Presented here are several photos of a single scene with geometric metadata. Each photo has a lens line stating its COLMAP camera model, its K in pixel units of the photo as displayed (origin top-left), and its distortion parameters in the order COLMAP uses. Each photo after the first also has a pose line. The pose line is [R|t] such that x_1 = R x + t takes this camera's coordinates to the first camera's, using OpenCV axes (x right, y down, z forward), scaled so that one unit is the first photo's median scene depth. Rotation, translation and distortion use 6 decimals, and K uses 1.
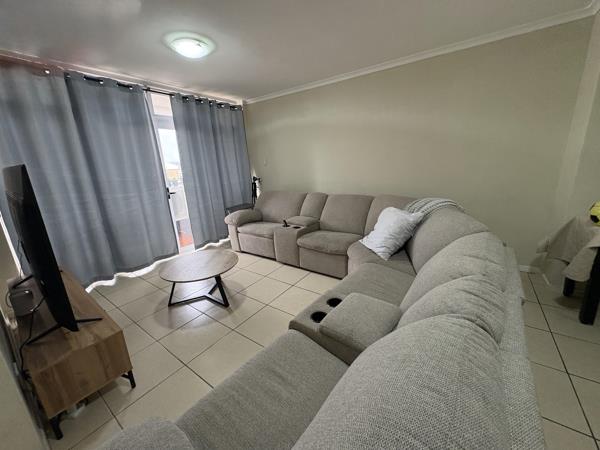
lens RADIAL K [[239.8, 0, 300.6], [0, 239.8, 223.8], [0, 0, 1]] dist [0.007232, -0.000288]
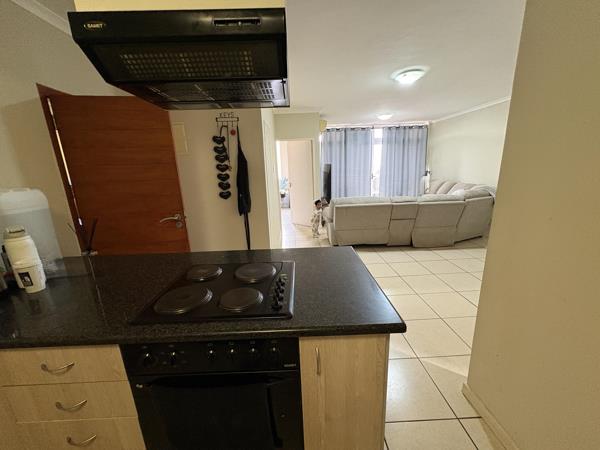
lens RADIAL K [[239.8, 0, 303.8], [0, 239.8, 225.0], [0, 0, 1]] dist [0.007232, -0.000288]
pose [[0.613409, 0.214044, -0.760207, 0.753966], [-0.191843, 0.974126, 0.119477, 0.147922], [0.766111, 0.072552, 0.638600, -0.737053]]
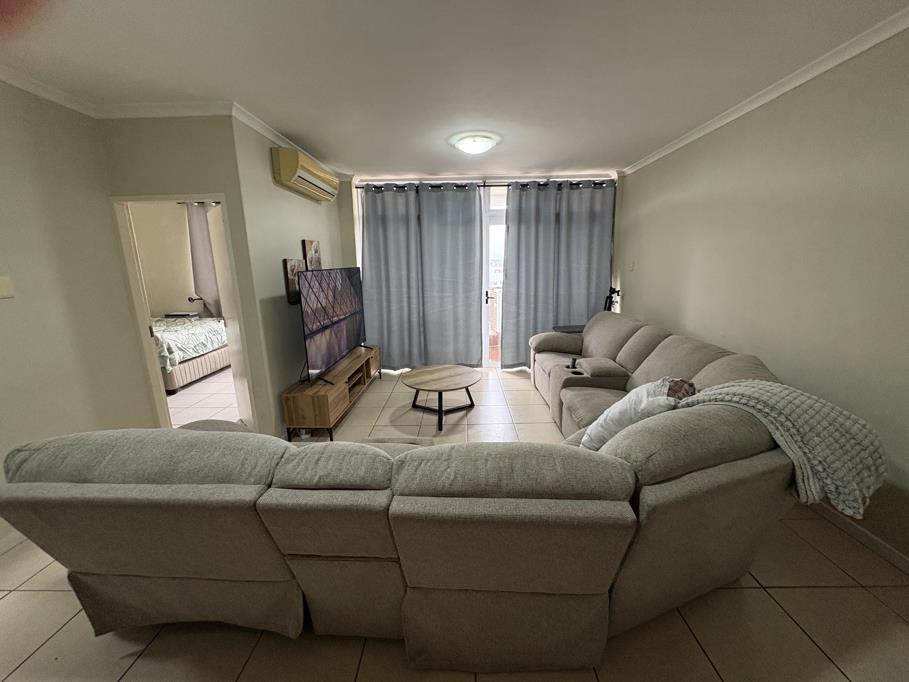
lens RADIAL K [[363.3, 0, 453.1], [0, 363.3, 341.7], [0, 0, 1]] dist [0.007232, -0.000288]
pose [[0.565674, 0.213039, -0.796635, 0.495292], [-0.218669, 0.970221, 0.104188, -0.085181], [0.795108, 0.115262, 0.595414, 0.132888]]
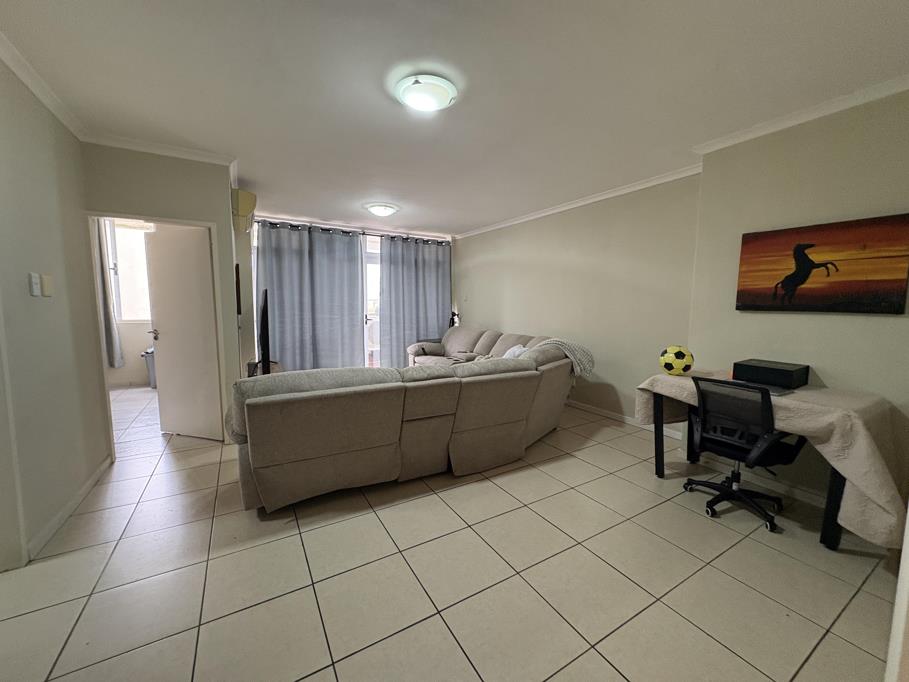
lens RADIAL K [[363.3, 0, 453.8], [0, 363.3, 339.7], [0, 0, 1]] dist [0.007232, -0.000288]
pose [[0.910947, 0.100995, -0.399970, 0.517057], [-0.157306, 0.981351, -0.110474, 0.089289], [0.381354, 0.163554, 0.909846, -0.367718]]
